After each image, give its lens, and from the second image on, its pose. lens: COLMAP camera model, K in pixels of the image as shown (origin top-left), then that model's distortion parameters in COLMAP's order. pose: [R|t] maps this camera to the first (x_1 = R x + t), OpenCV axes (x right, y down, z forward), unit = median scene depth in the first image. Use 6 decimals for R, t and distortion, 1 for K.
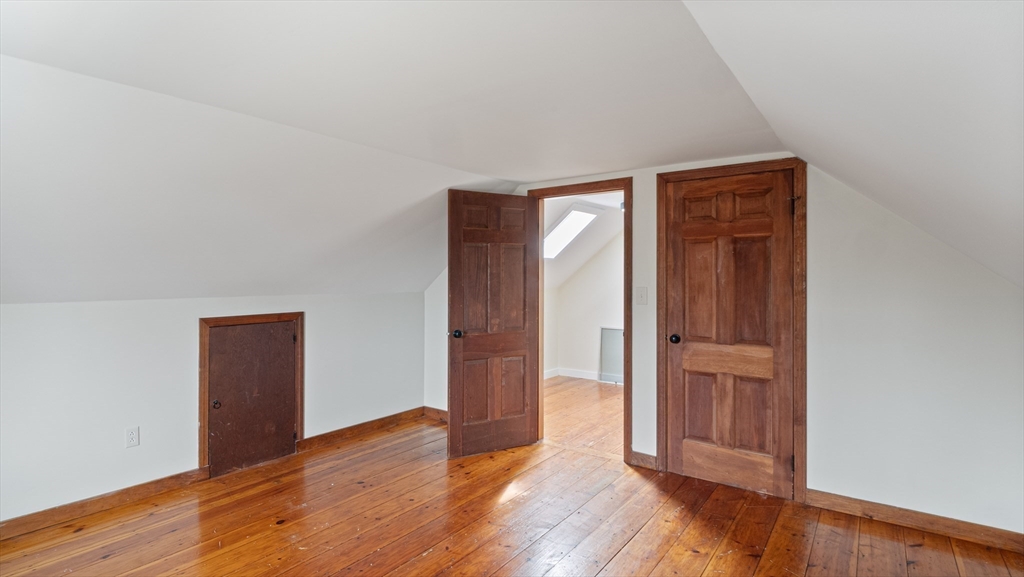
lens RADIAL K [[512.4, 0, 512.3], [0, 512.4, 268.5], [0, 0, 1]] dist [-0.006245, -0.001527]
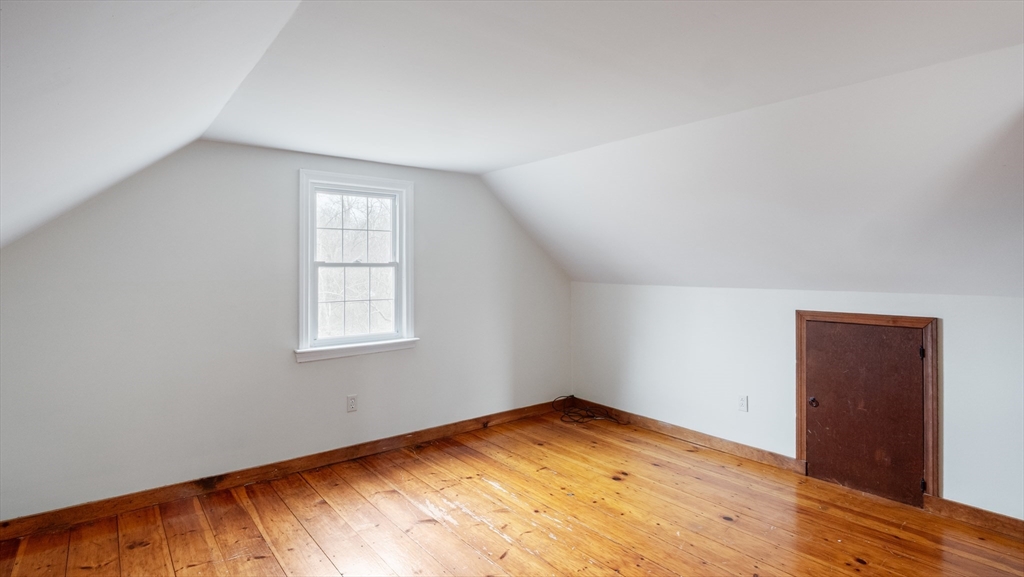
lens RADIAL K [[512.4, 0, 512.3], [0, 512.4, 268.5], [0, 0, 1]] dist [-0.006245, -0.001527]
pose [[-0.266489, -0.007845, -0.963806, 0.499923], [0.011381, 0.999872, -0.011286, 0.020220], [0.963771, -0.013977, -0.266366, 0.721203]]
